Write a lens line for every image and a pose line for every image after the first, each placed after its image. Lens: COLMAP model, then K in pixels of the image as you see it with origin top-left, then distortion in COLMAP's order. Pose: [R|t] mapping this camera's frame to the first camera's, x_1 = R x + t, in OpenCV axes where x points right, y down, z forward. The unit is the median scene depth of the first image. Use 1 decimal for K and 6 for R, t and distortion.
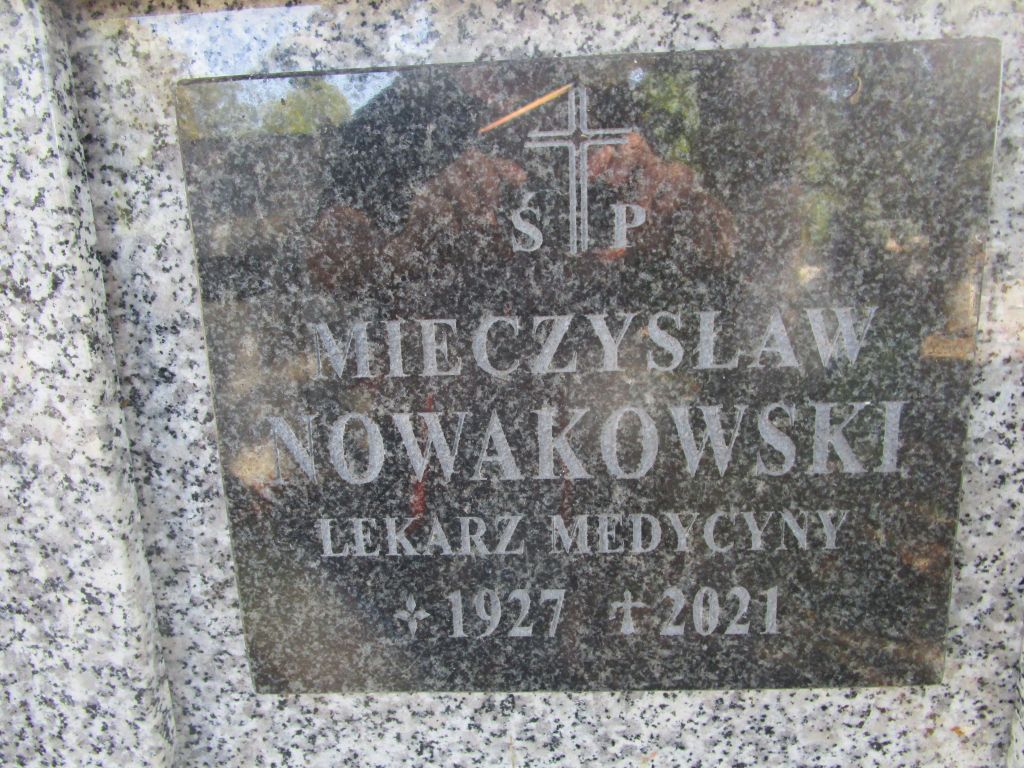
lens RADIAL K [[741.3, 0, 512.0], [0, 741.3, 384.0], [0, 0, 1]] dist [-0.011707, 0.003250]
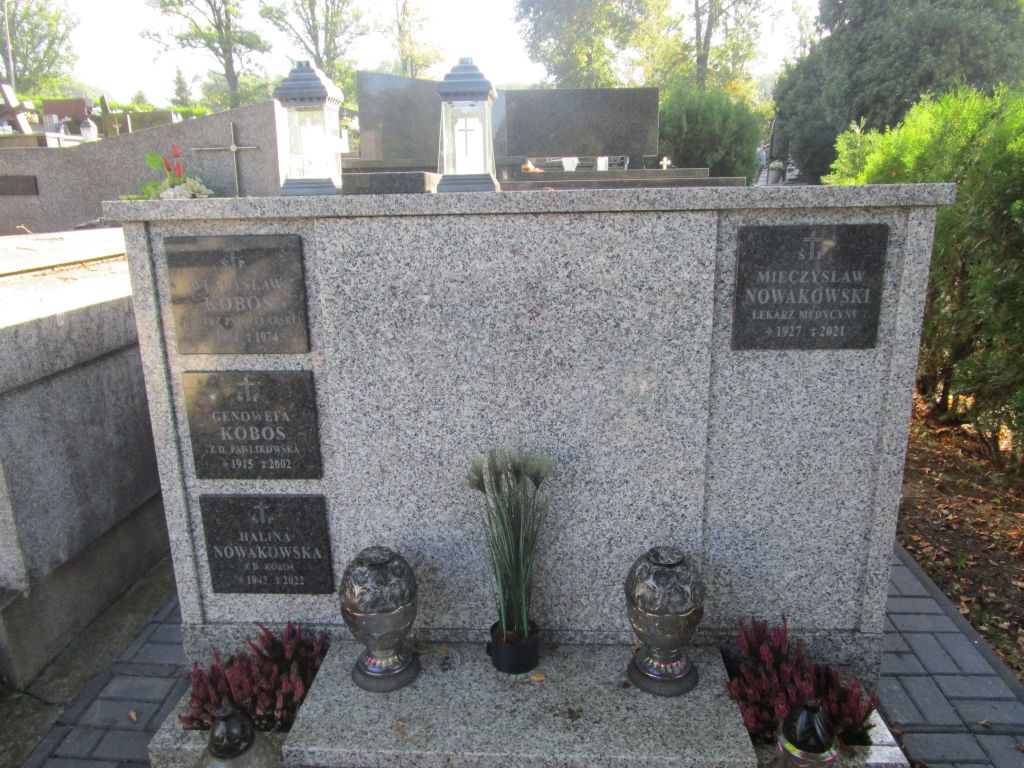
lens RADIAL K [[741.3, 0, 512.0], [0, 741.3, 384.0], [0, 0, 1]] dist [-0.011707, 0.003250]
pose [[0.999613, 0.025017, -0.012172, -1.884070], [-0.024458, 0.998728, 0.044090, 0.512745], [0.013260, -0.043775, 0.998953, -4.204941]]
